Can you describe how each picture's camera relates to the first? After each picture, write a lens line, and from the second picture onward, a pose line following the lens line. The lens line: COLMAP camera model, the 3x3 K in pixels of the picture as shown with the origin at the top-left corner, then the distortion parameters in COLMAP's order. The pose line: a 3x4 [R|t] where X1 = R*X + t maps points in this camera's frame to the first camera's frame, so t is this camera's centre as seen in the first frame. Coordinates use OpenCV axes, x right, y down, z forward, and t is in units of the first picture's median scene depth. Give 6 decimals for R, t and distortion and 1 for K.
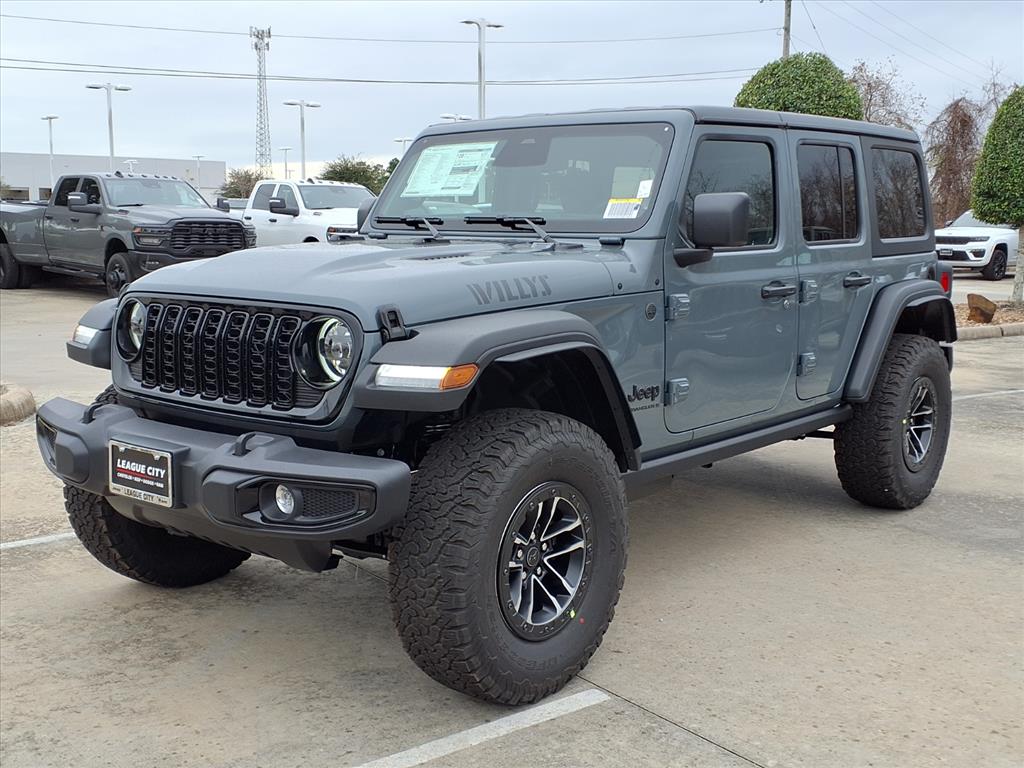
lens RADIAL K [[1132.0, 0, 529.2], [0, 1132.0, 366.3], [0, 0, 1]] dist [0.220002, -0.595957]
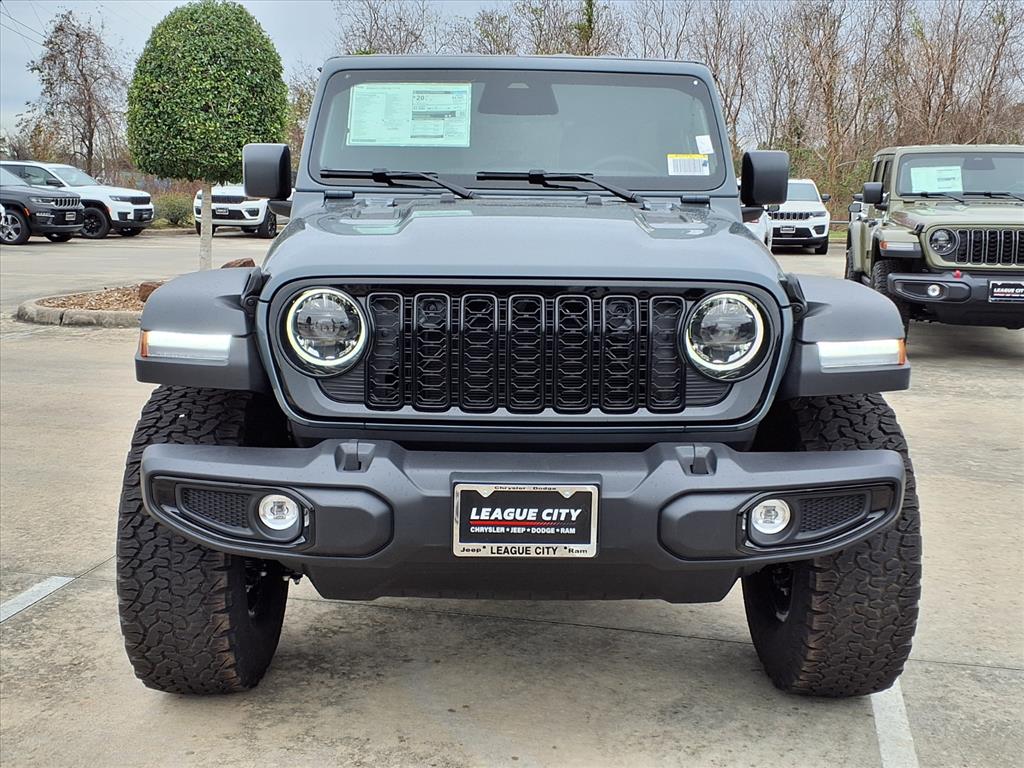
lens RADIAL K [[1132.0, 0, 529.2], [0, 1132.0, 366.3], [0, 0, 1]] dist [0.220002, -0.595957]
pose [[0.767894, -0.096269, 0.633302, -0.770557], [0.073896, 0.995355, 0.061705, -0.049393], [-0.636301, -0.000584, 0.771441, 0.427594]]
